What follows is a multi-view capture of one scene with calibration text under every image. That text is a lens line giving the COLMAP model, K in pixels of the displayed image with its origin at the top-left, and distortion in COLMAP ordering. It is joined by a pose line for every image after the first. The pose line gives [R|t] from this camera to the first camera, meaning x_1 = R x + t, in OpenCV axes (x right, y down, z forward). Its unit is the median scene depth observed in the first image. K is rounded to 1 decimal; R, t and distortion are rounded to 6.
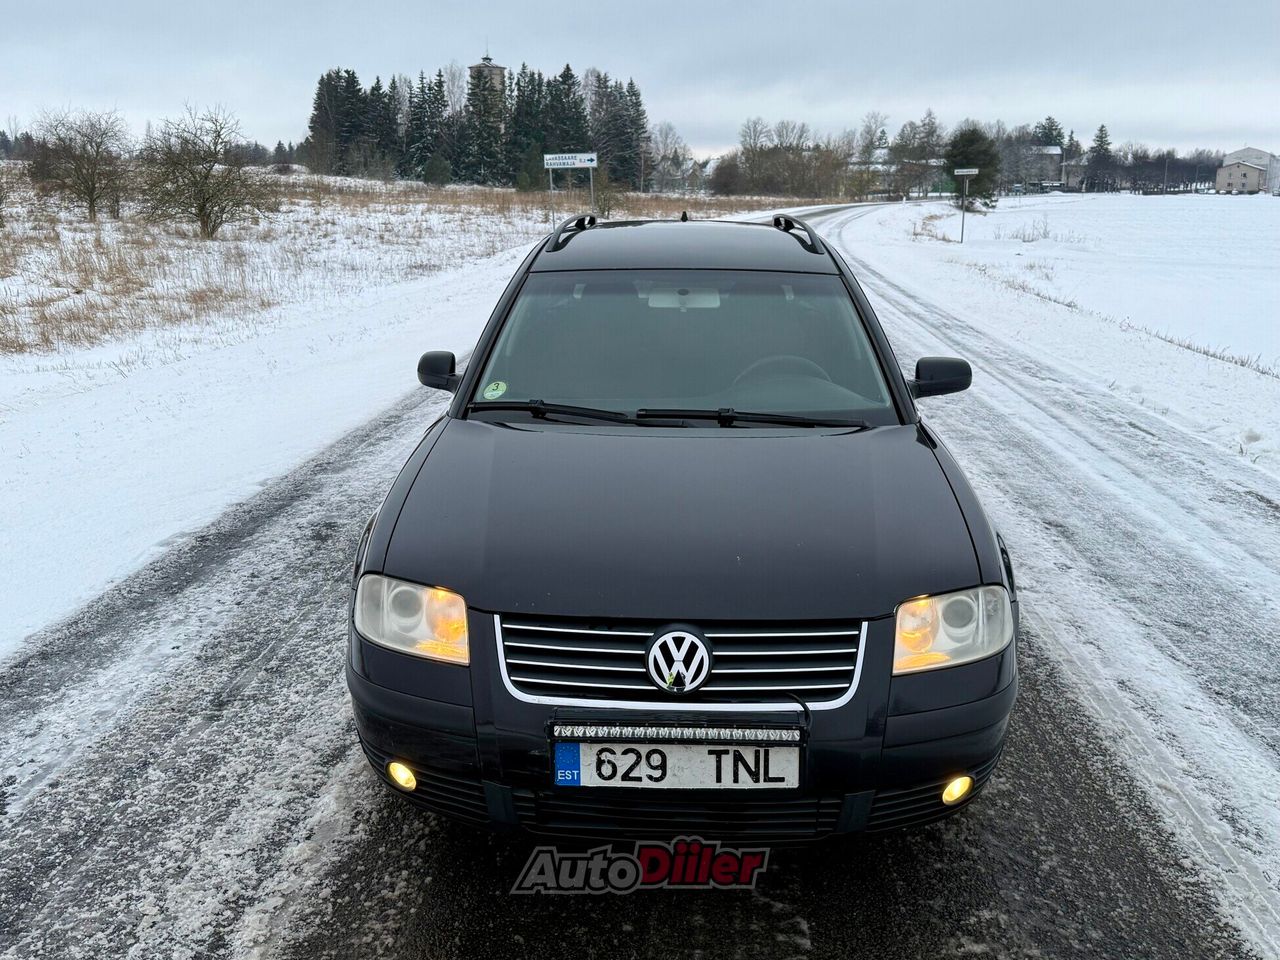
lens RADIAL K [[1298.4, 0, 640.0], [0, 1298.4, 480.0], [0, 0, 1]] dist [0.002477, -0.002483]
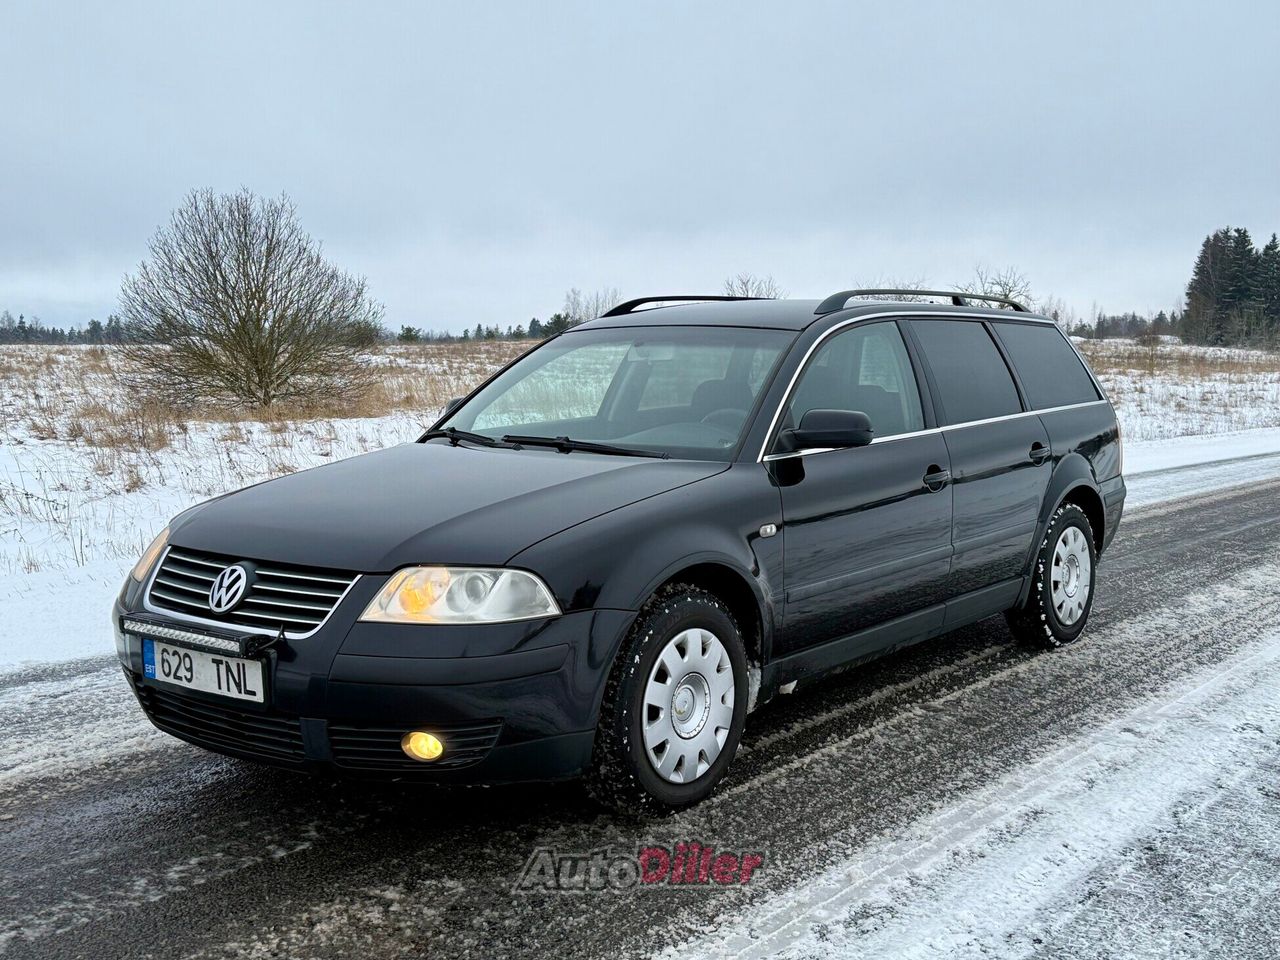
lens RADIAL K [[1414.1, 0, 640.0], [0, 1414.1, 480.0], [0, 0, 1]] dist [0.126921, -0.013463]
pose [[0.798387, 0.047802, -0.600245, 0.818130], [-0.133880, 0.985984, -0.099553, 0.087718], [0.587073, 0.159842, 0.793597, 0.109053]]
